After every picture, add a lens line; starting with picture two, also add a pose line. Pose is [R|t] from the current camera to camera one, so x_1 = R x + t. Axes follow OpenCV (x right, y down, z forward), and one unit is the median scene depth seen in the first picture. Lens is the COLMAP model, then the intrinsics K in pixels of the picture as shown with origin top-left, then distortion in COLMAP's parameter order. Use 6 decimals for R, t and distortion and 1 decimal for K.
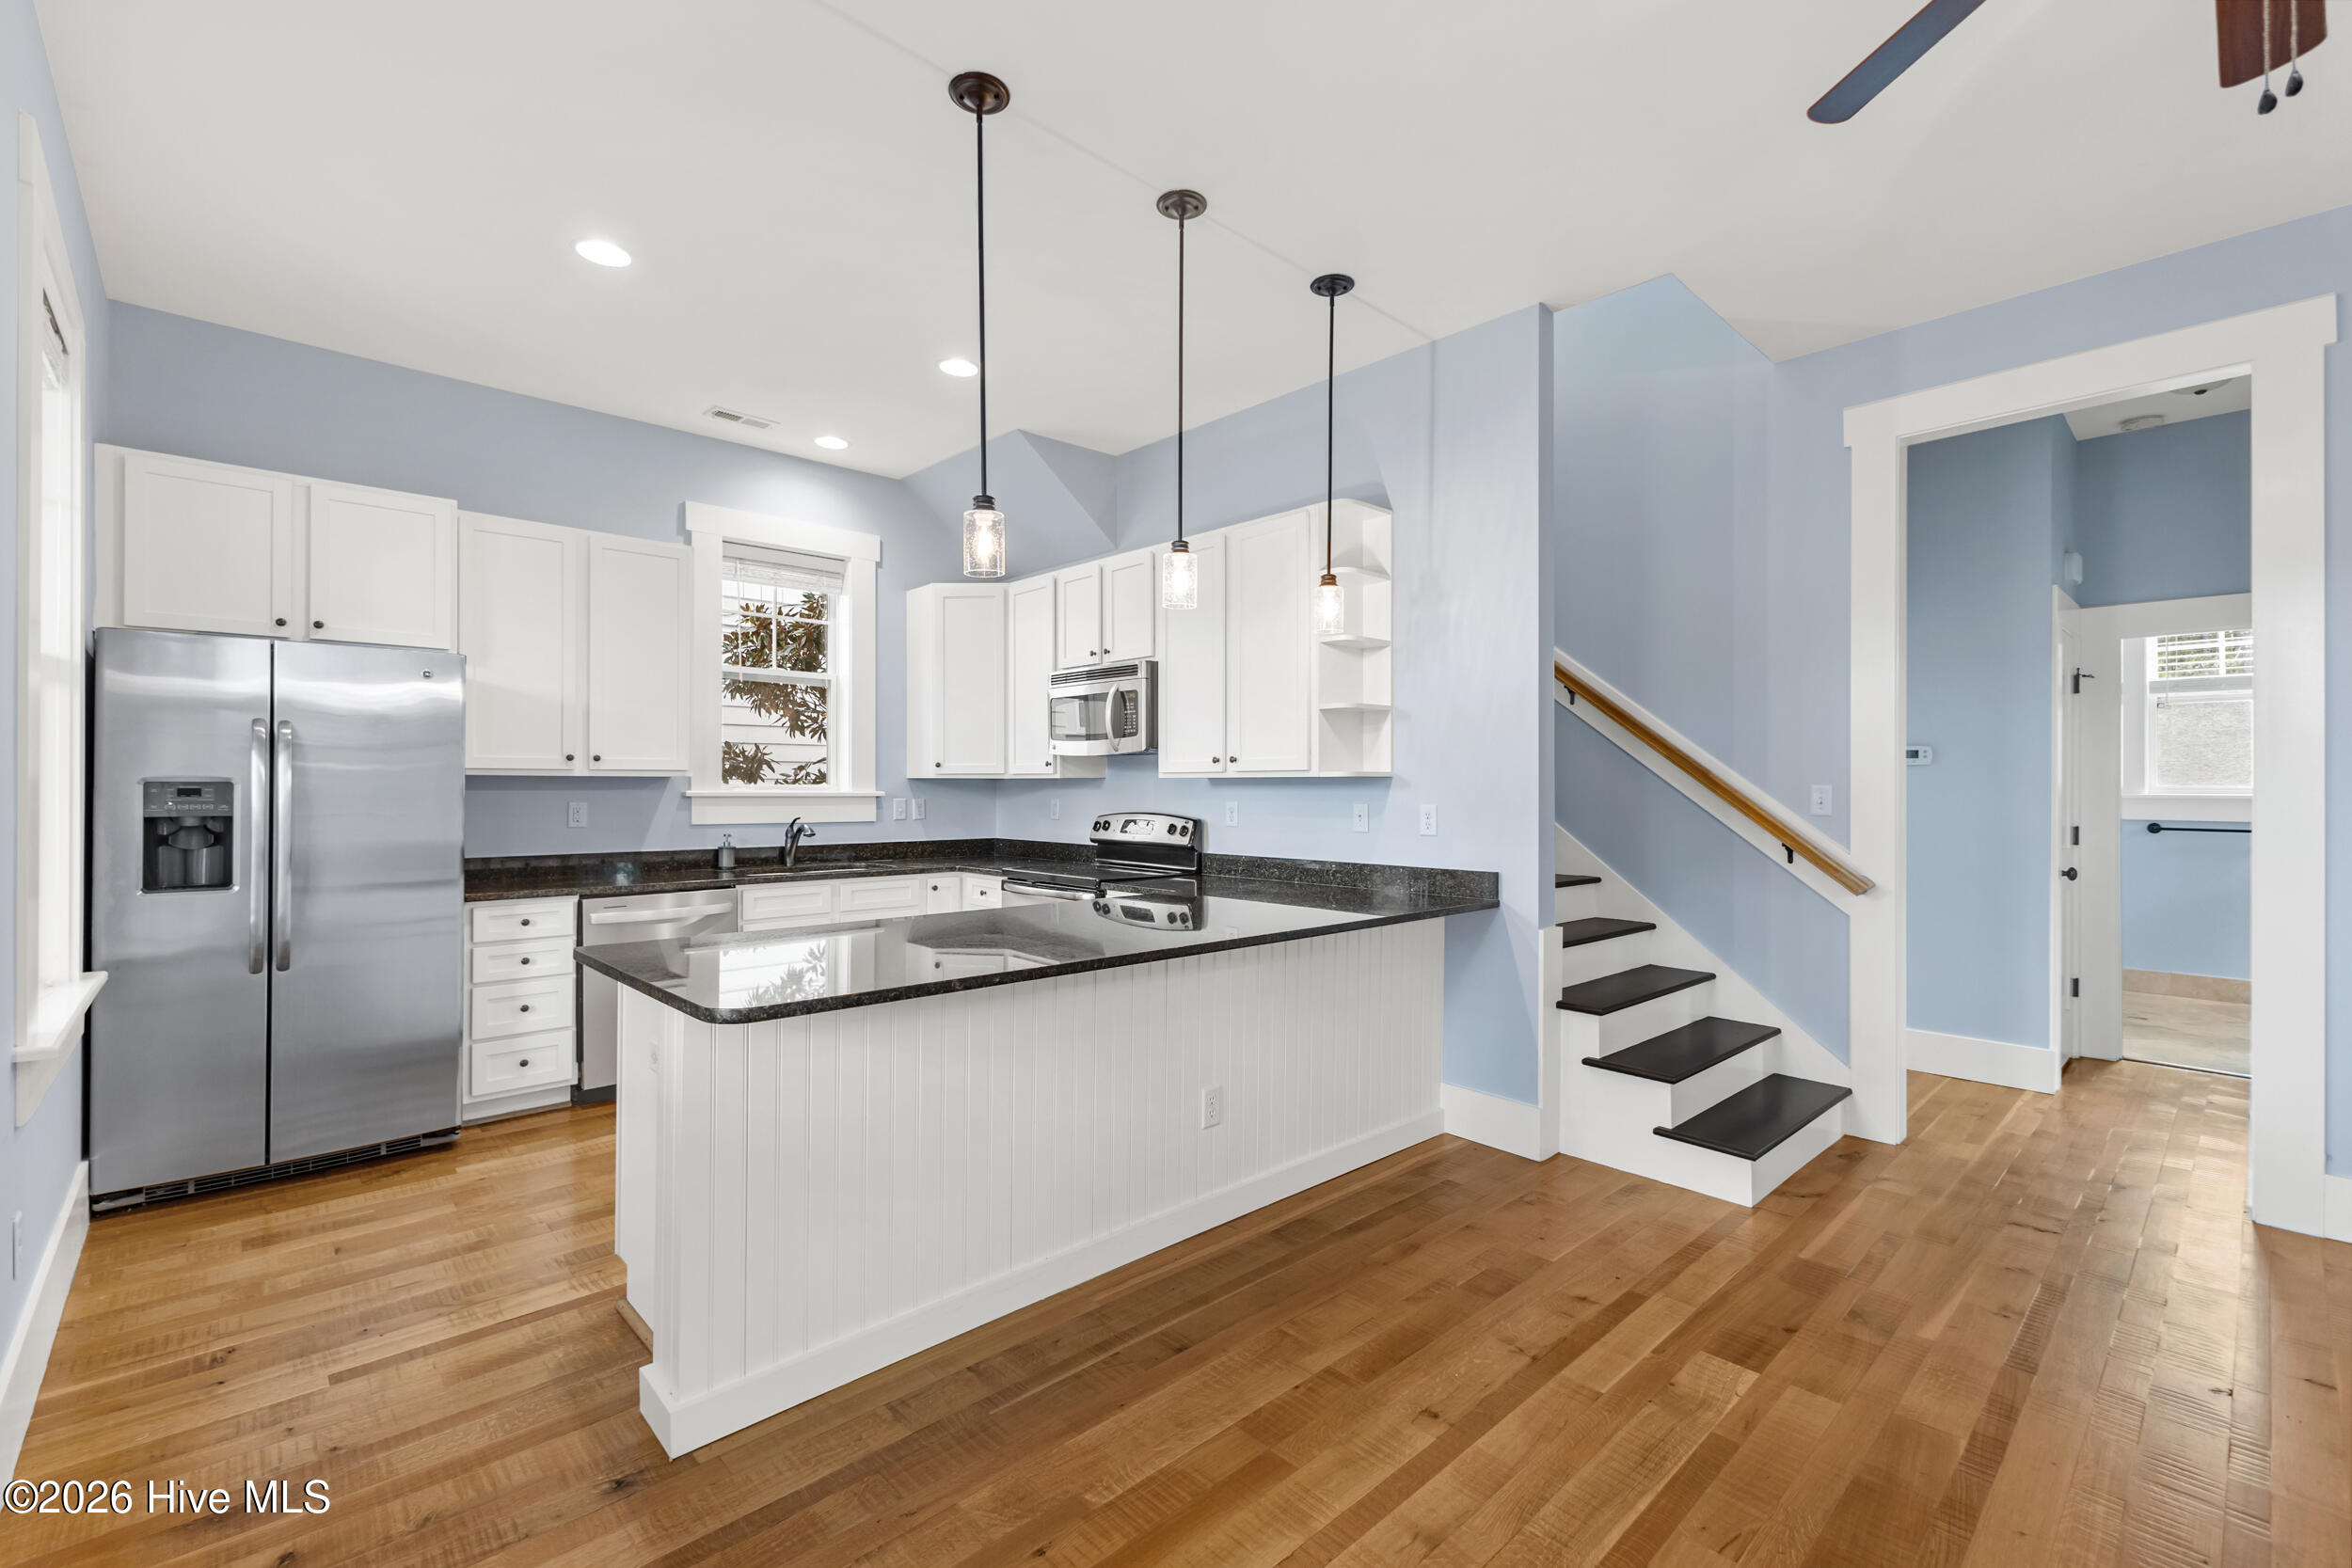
lens RADIAL K [[1013.4, 0, 1180.3], [0, 1013.4, 777.9], [0, 0, 1]] dist [0.013487, -0.002606]
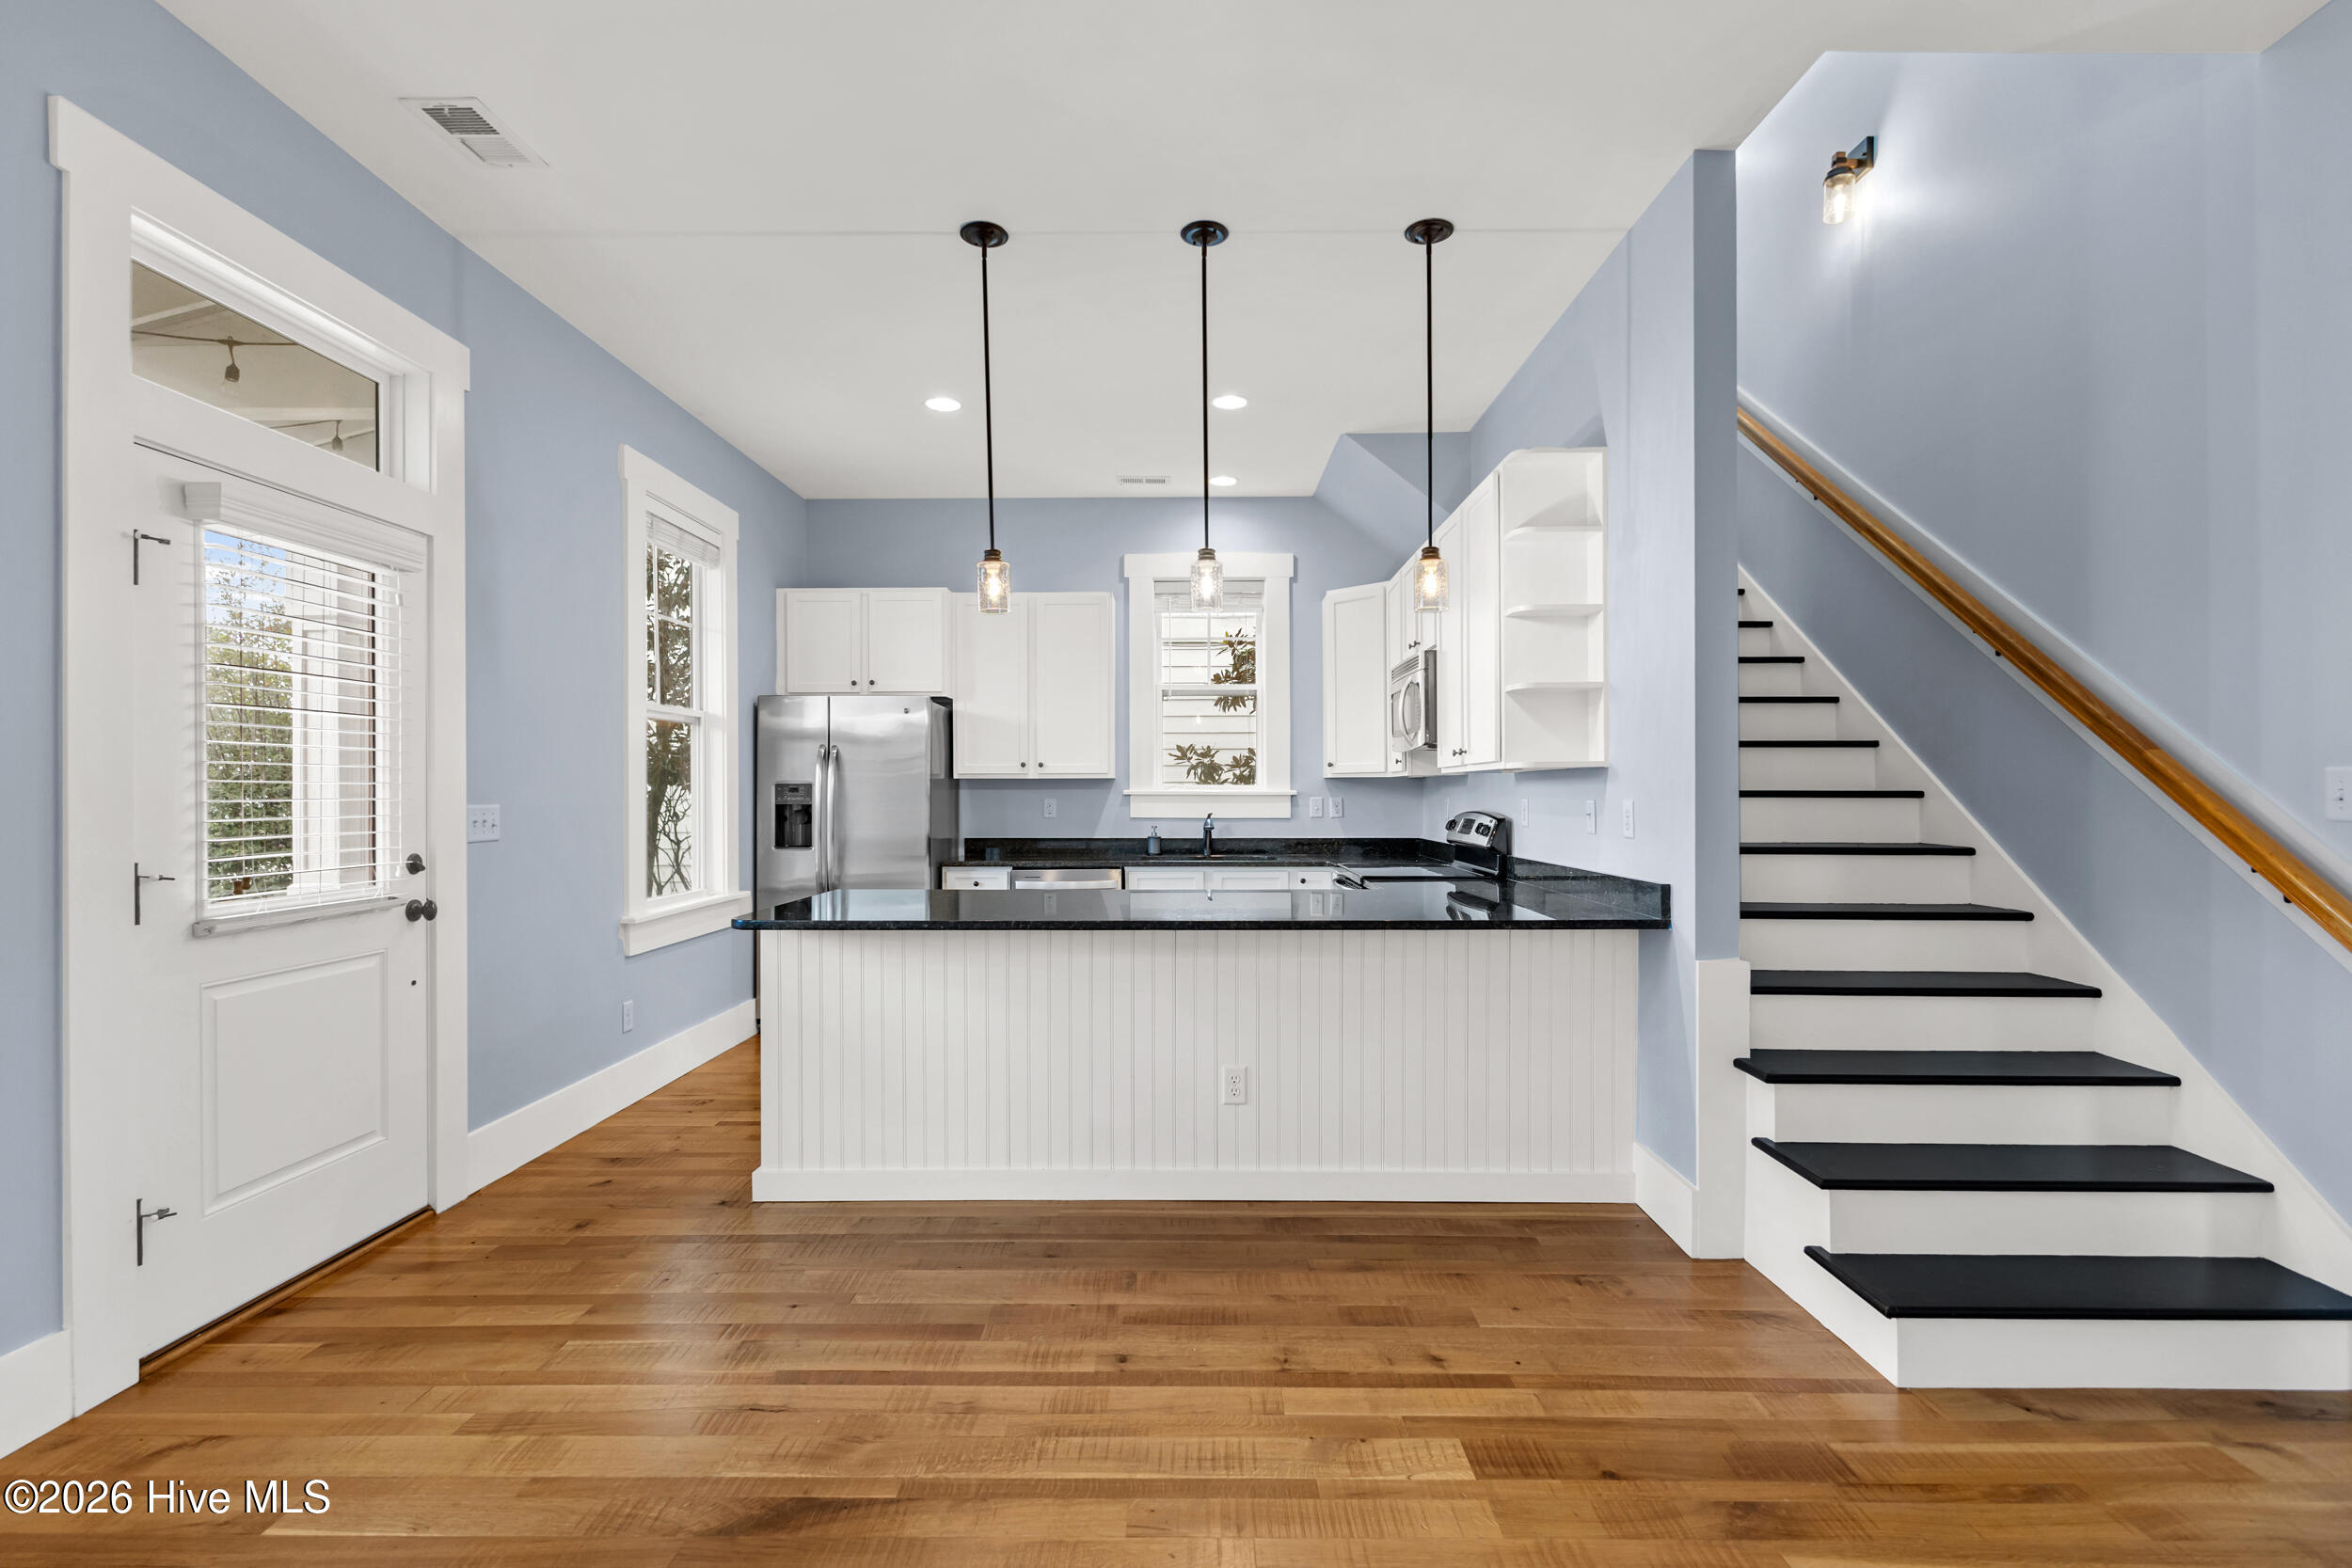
lens RADIAL K [[1084.9, 0, 1179.8], [0, 1084.9, 787.5], [0, 0, 1]] dist [0.003736, 0.000273]
pose [[0.724372, -0.006794, -0.689376, 0.629296], [0.008853, 0.999961, -0.000553, 0.014506], [0.689353, -0.005703, 0.724403, 0.127213]]
